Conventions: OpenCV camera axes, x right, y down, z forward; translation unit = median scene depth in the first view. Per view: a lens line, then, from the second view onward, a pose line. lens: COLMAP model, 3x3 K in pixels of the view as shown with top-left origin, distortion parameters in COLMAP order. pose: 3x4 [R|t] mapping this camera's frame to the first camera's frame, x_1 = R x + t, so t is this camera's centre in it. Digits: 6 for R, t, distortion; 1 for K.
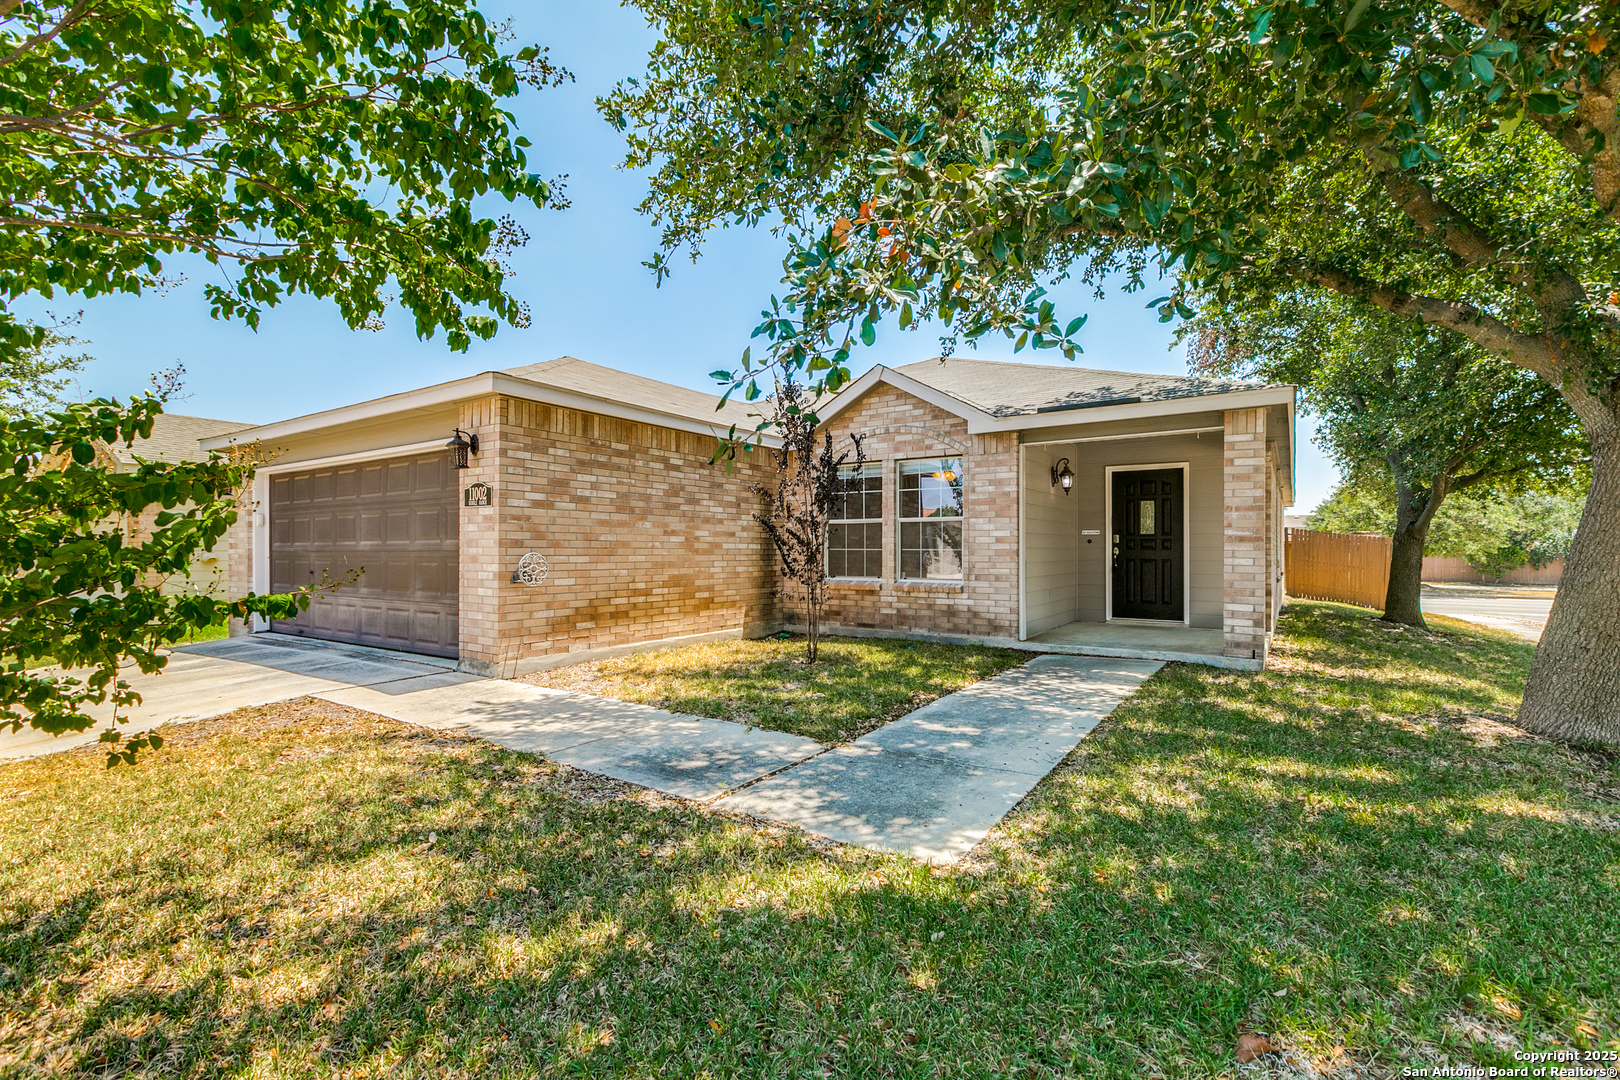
lens RADIAL K [[722.8, 0, 816.3], [0, 722.8, 546.2], [0, 0, 1]] dist [0.000386, -0.000005]
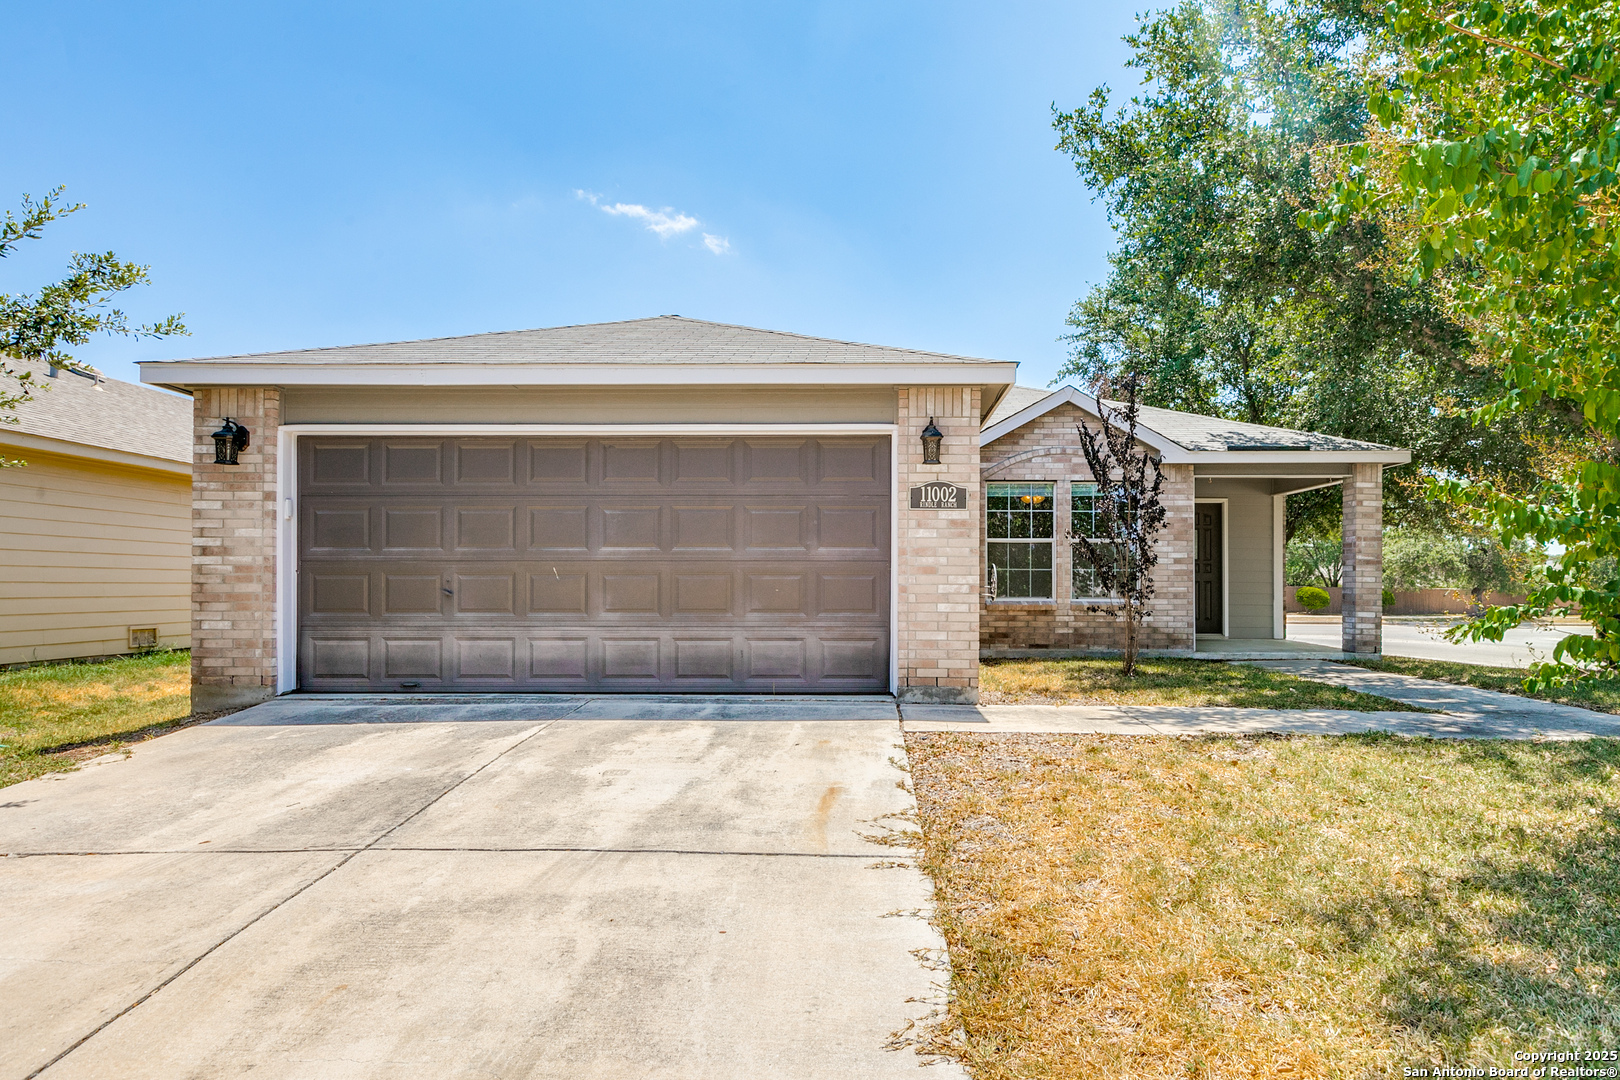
lens RADIAL K [[902.1, 0, 860.1], [0, 902.1, 587.2], [0, 0, 1]] dist [-0.003001, -0.000281]
pose [[0.835958, 0.001602, 0.548791, -1.044401], [-0.005145, 0.999975, 0.004919, 0.030917], [-0.548769, -0.006936, 0.835945, 0.133266]]
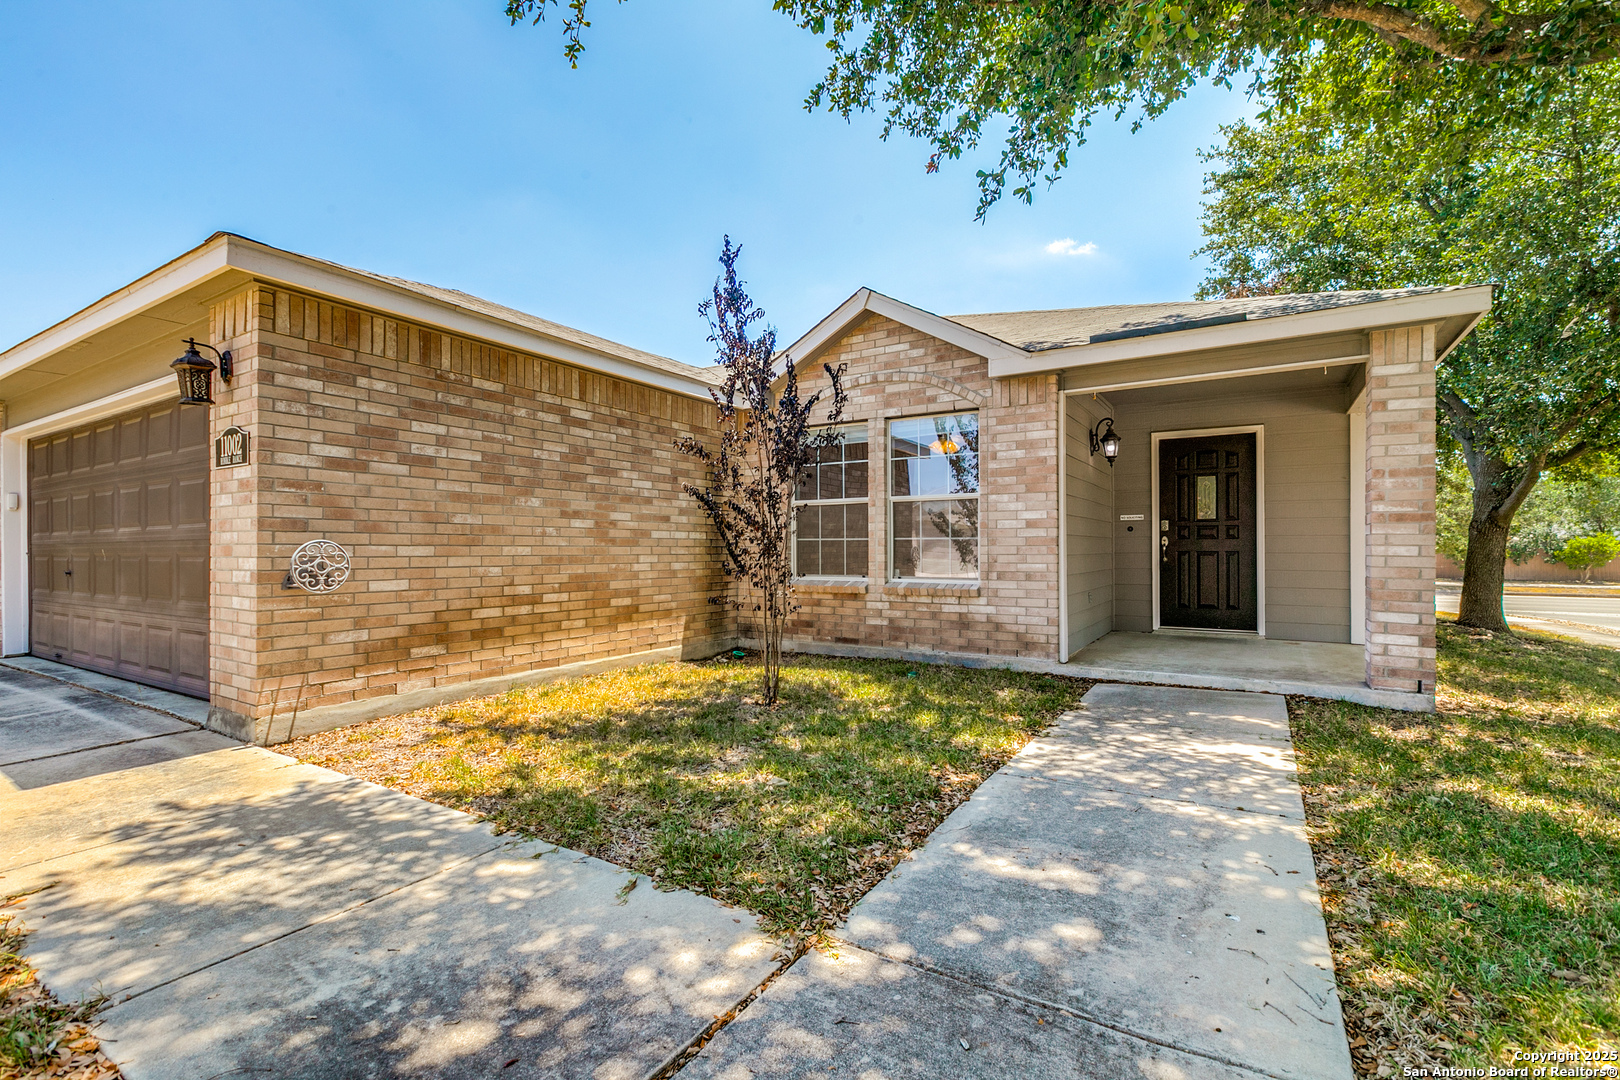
lens RADIAL K [[722.8, 0, 814.6], [0, 722.8, 548.4], [0, 0, 1]] dist [0.000386, -0.000005]
pose [[0.999249, -0.003562, 0.038591, 0.008907], [0.003392, 0.999984, 0.004449, 0.013889], [-0.038607, -0.004314, 0.999245, 0.327347]]
